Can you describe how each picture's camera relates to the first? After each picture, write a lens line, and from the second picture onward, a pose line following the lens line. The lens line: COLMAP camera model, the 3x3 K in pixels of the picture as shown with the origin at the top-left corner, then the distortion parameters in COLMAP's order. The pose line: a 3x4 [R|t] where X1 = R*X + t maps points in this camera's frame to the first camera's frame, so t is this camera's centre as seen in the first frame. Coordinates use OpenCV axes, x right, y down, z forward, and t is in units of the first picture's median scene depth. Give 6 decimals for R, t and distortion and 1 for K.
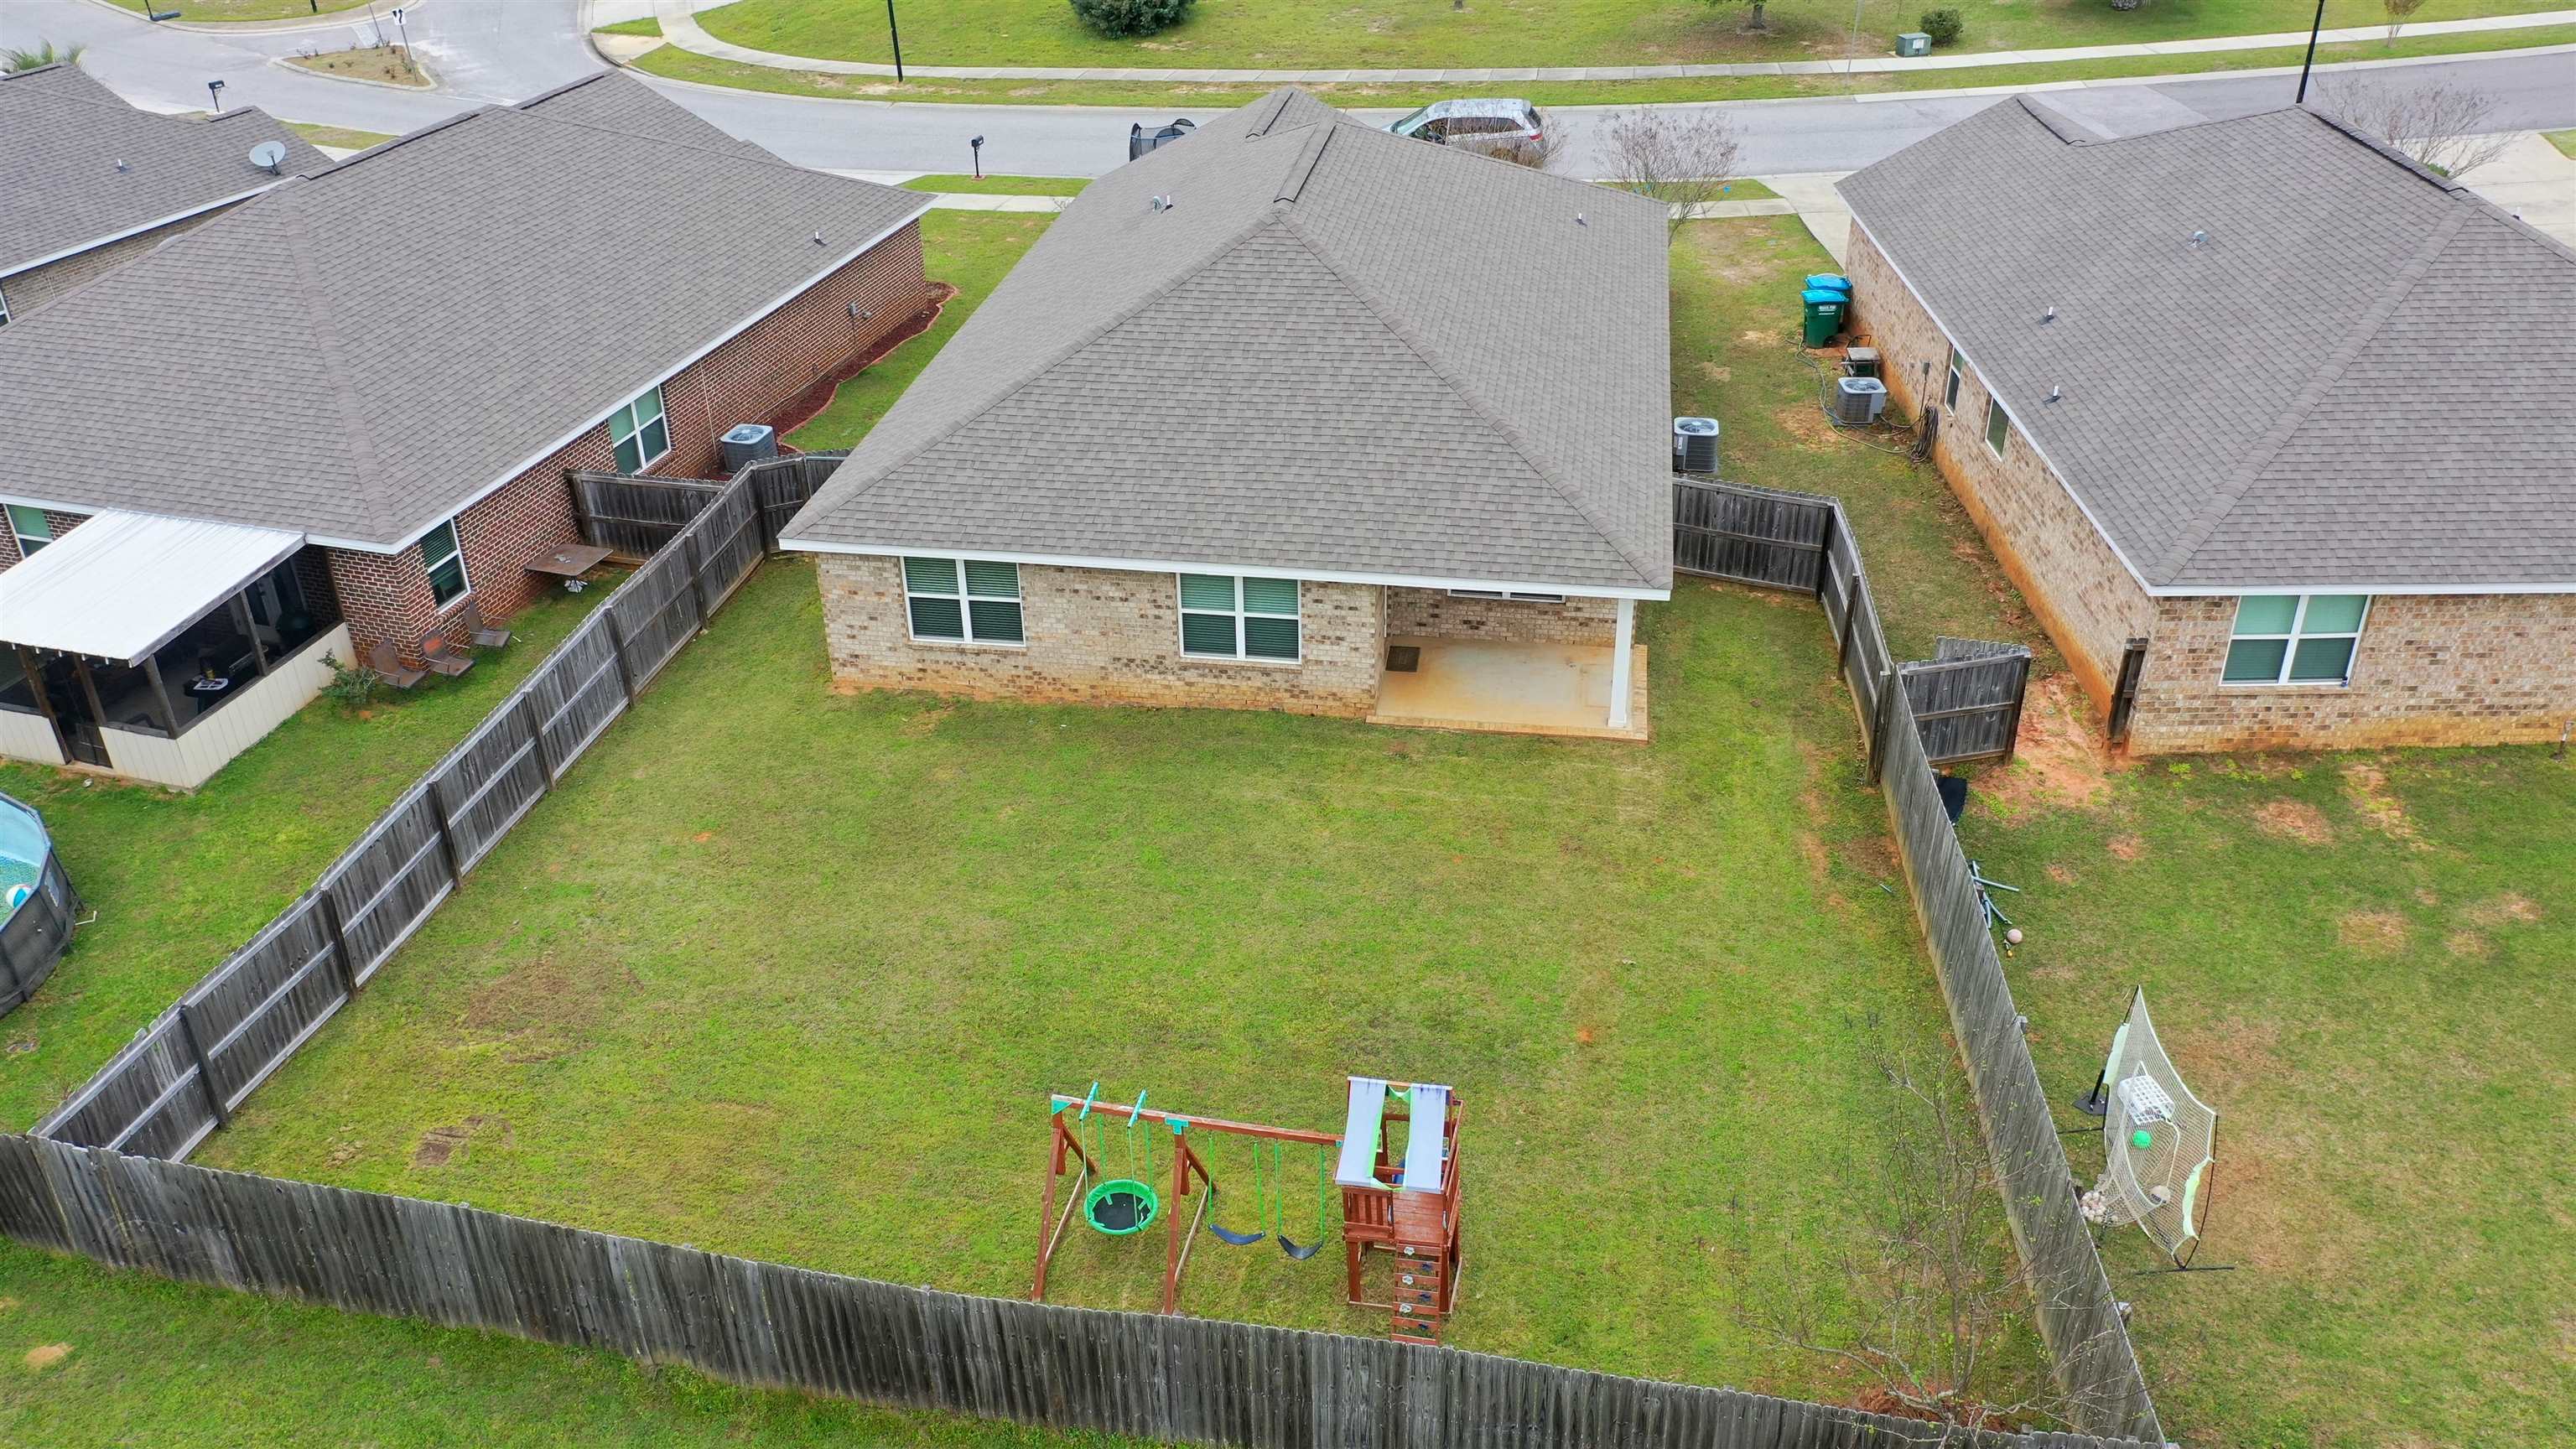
lens RADIAL K [[1997.5, 0, 1288.0], [0, 1997.5, 724.5], [0, 0, 1]] dist [-0.011278, -0.010035]
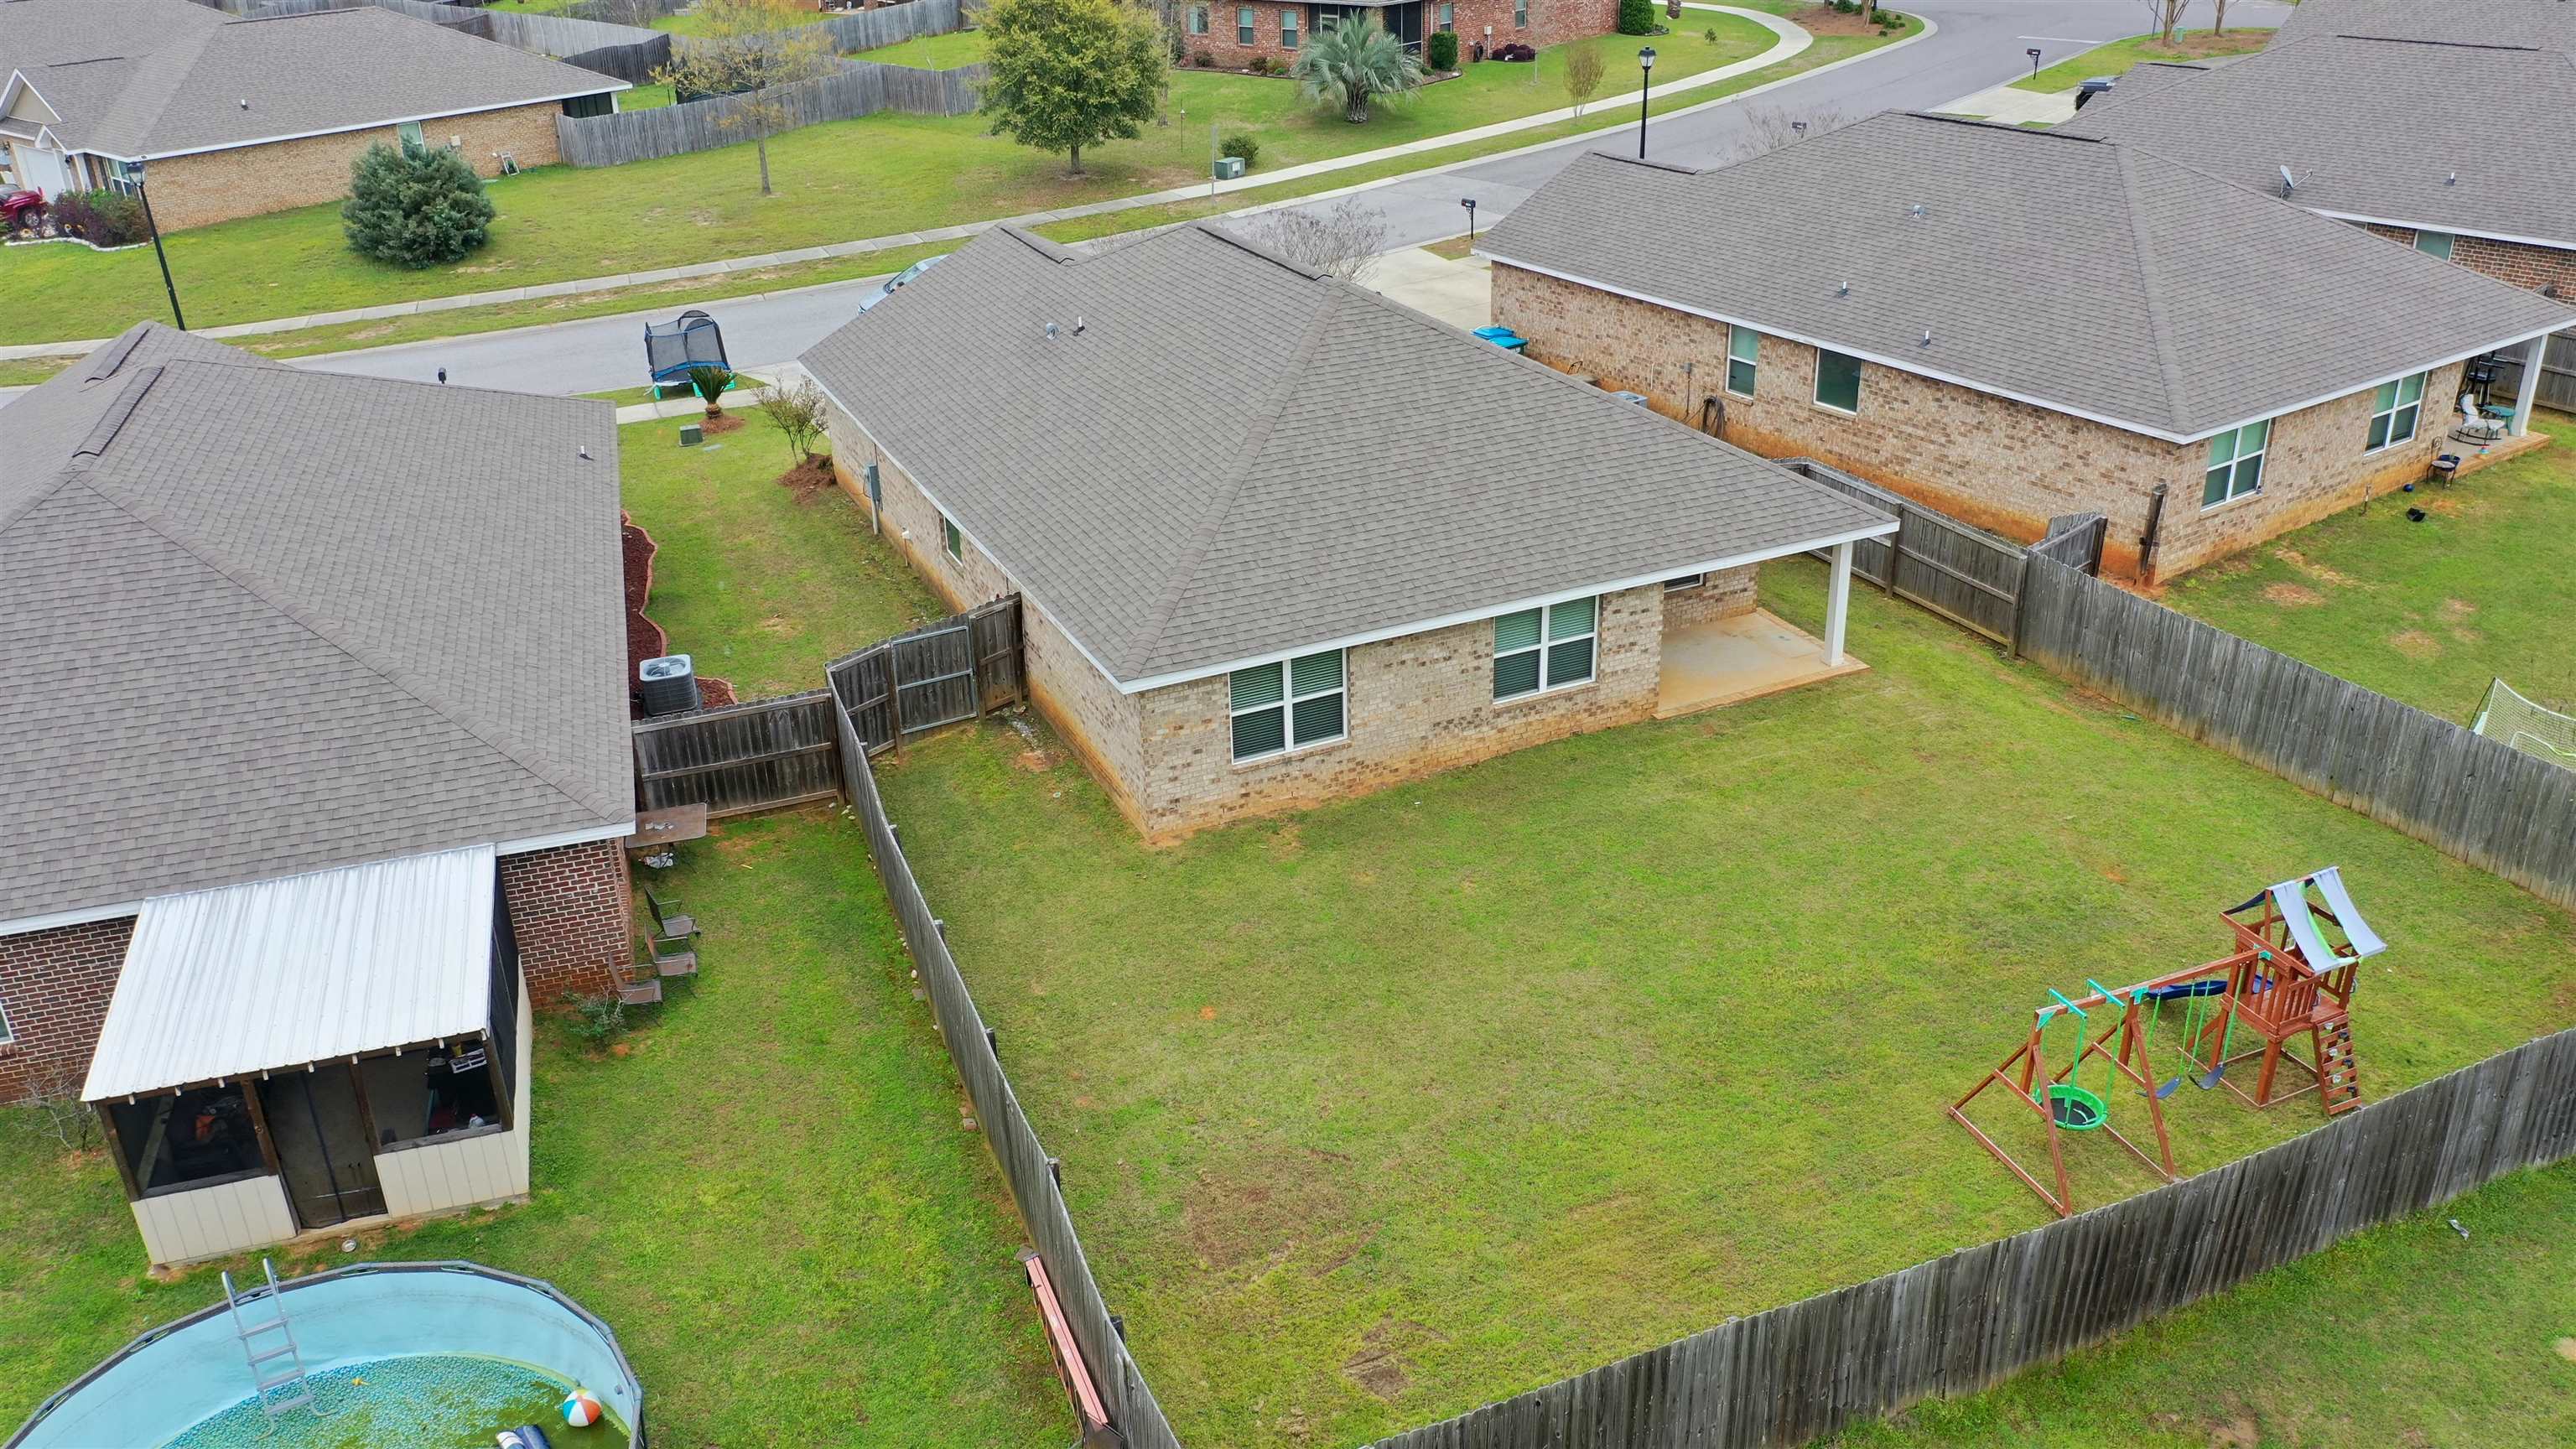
lens RADIAL K [[1997.5, 0, 1288.0], [0, 1997.5, 724.5], [0, 0, 1]] dist [-0.011278, -0.010035]
pose [[0.827490, -0.246232, 0.504609, -0.640600], [0.297974, 0.954298, -0.022972, -0.032083], [-0.475891, 0.169370, 0.863042, 0.195957]]
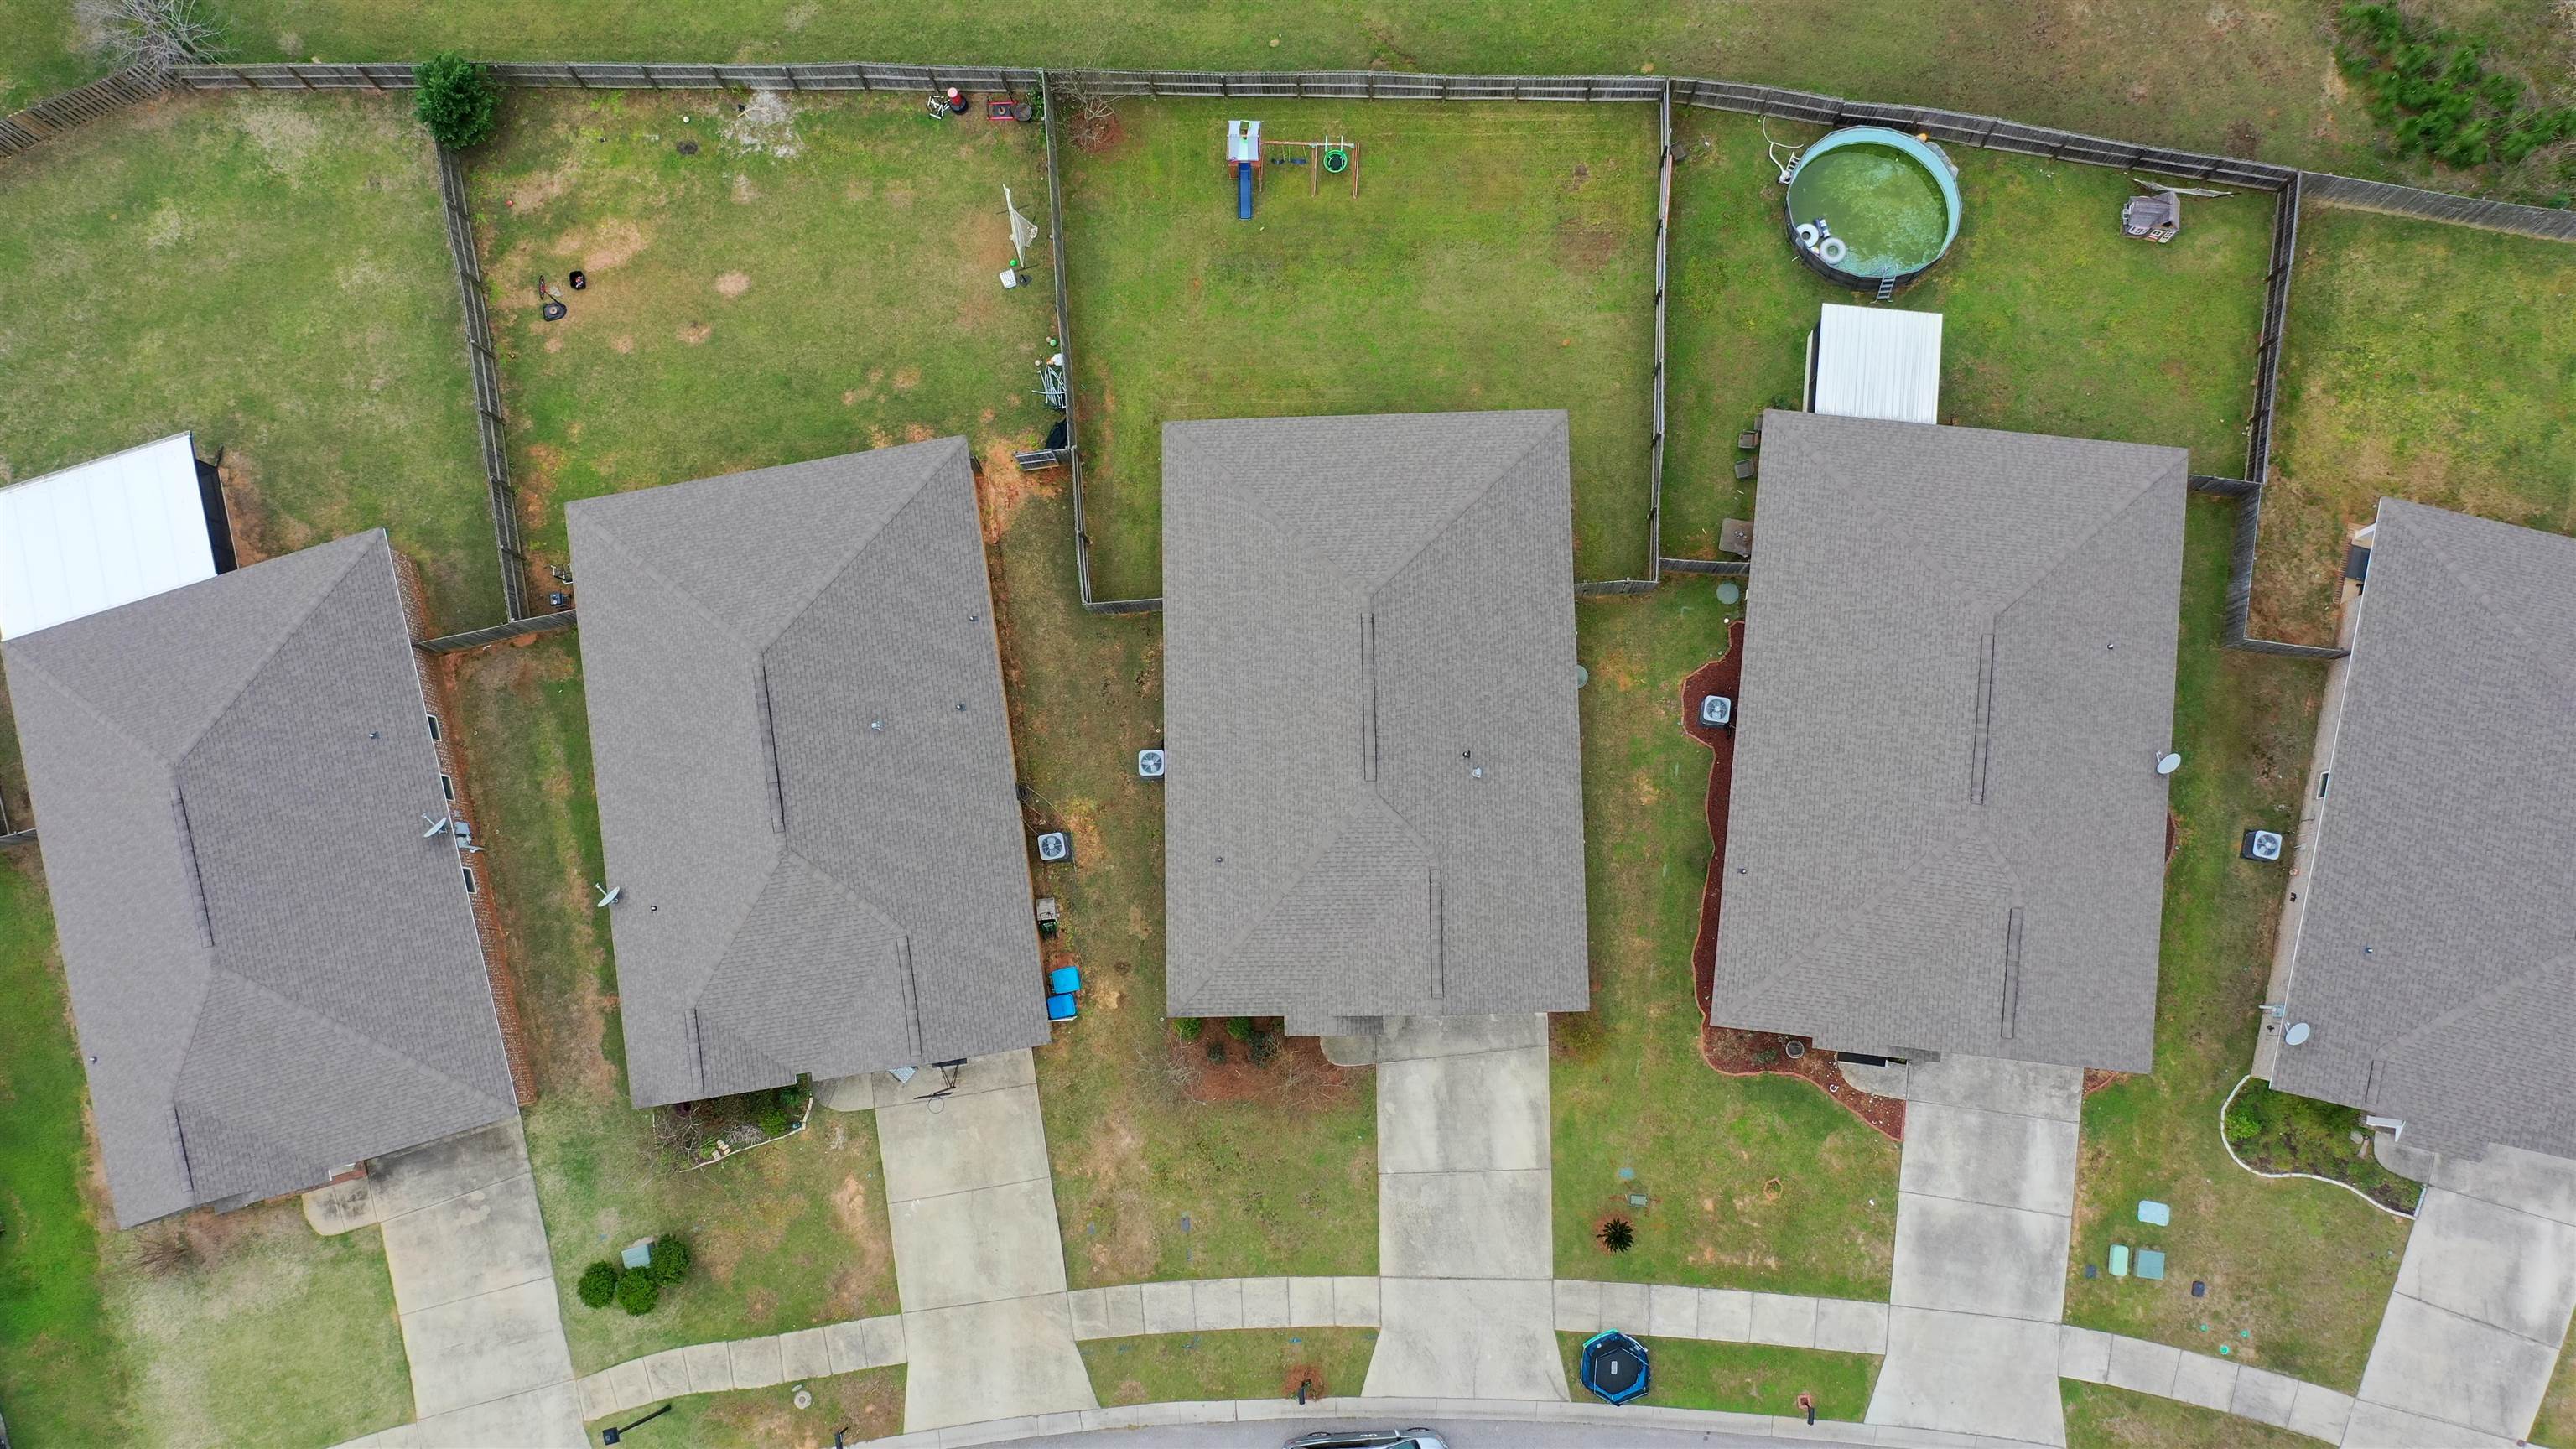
lens RADIAL K [[1997.5, 0, 1288.0], [0, 1997.5, 724.5], [0, 0, 1]] dist [-0.011278, -0.010035]
pose [[-0.982485, 0.179615, 0.049616, -0.004479], [-0.027112, -0.401216, 0.915582, -2.175135], [0.184359, 0.898201, 0.399058, 0.380045]]
